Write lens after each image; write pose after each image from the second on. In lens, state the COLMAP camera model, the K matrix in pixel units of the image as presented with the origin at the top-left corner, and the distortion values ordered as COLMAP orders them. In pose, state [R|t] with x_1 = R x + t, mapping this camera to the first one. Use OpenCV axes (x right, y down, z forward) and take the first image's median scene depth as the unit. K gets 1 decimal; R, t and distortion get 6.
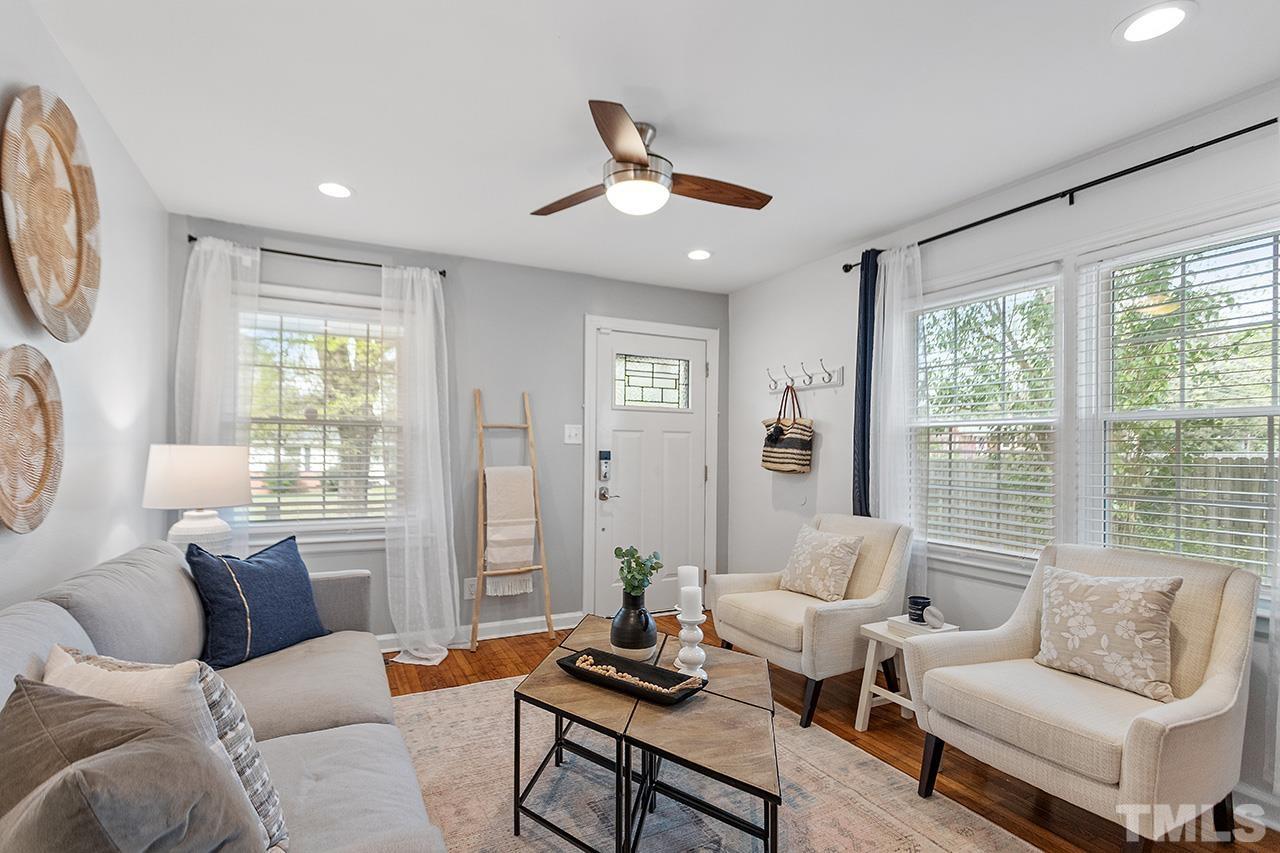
lens RADIAL K [[608.7, 0, 624.0], [0, 608.7, 451.4], [0, 0, 1]] dist [0.001592, 0.001933]
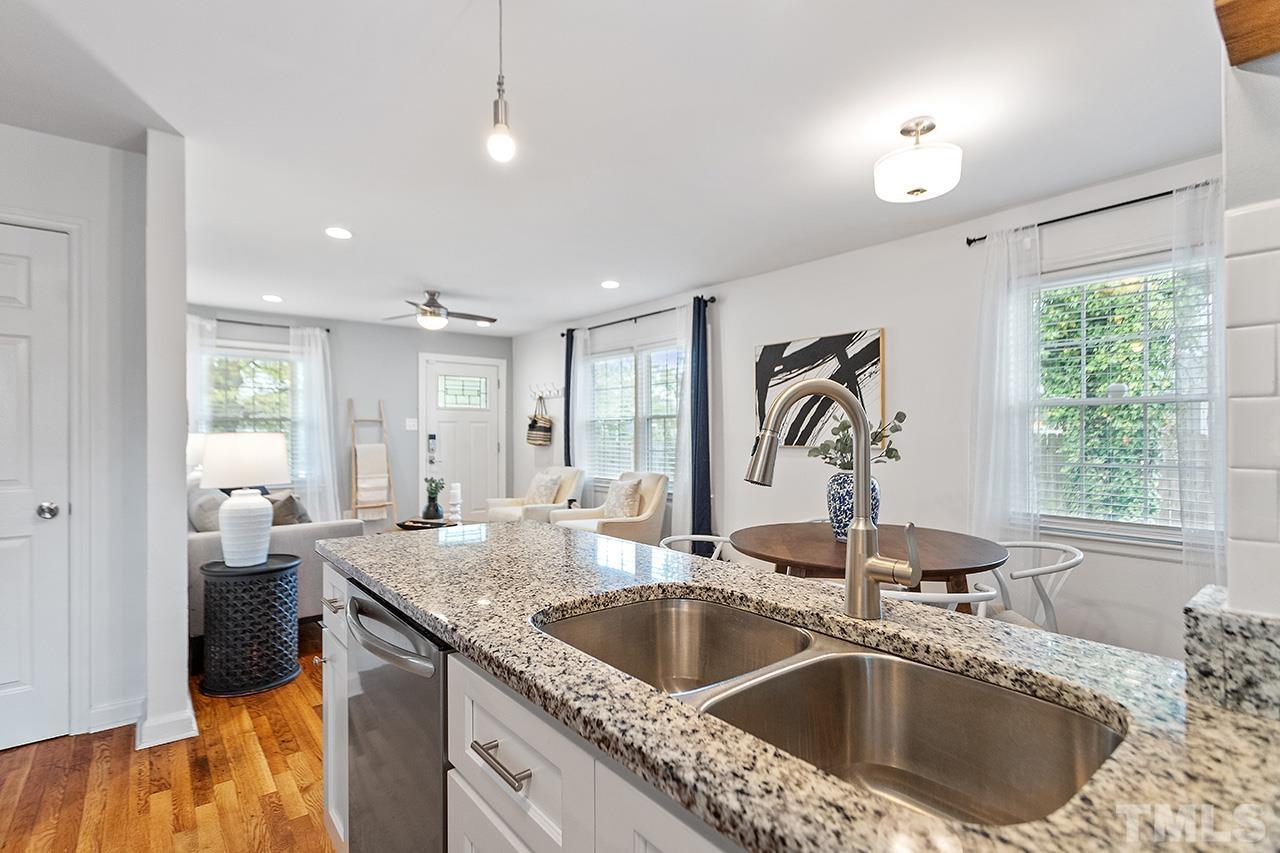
lens RADIAL K [[608.7, 0, 622.5], [0, 608.7, 434.4], [0, 0, 1]] dist [0.001592, 0.001933]
pose [[0.976358, -0.011644, 0.215846, 0.128355], [0.011345, 0.999932, 0.002626, 0.001204], [-0.215862, -0.000115, 0.976424, -0.800641]]
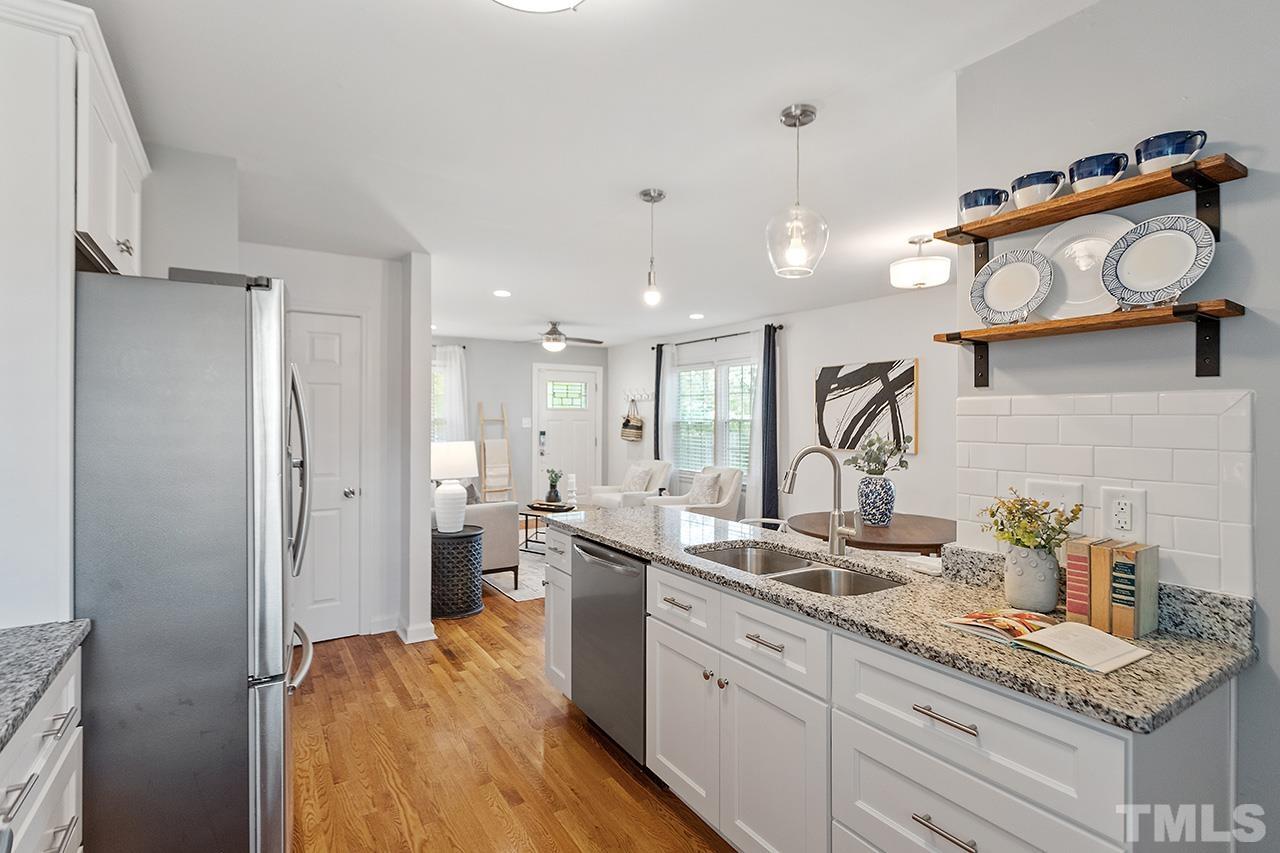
lens RADIAL K [[608.7, 0, 633.2], [0, 608.7, 419.2], [0, 0, 1]] dist [0.001592, 0.001933]
pose [[0.993144, -0.004477, 0.116812, 0.032591], [0.004286, 0.999989, 0.001880, -0.045566], [-0.116819, -0.001367, 0.993152, -1.102075]]
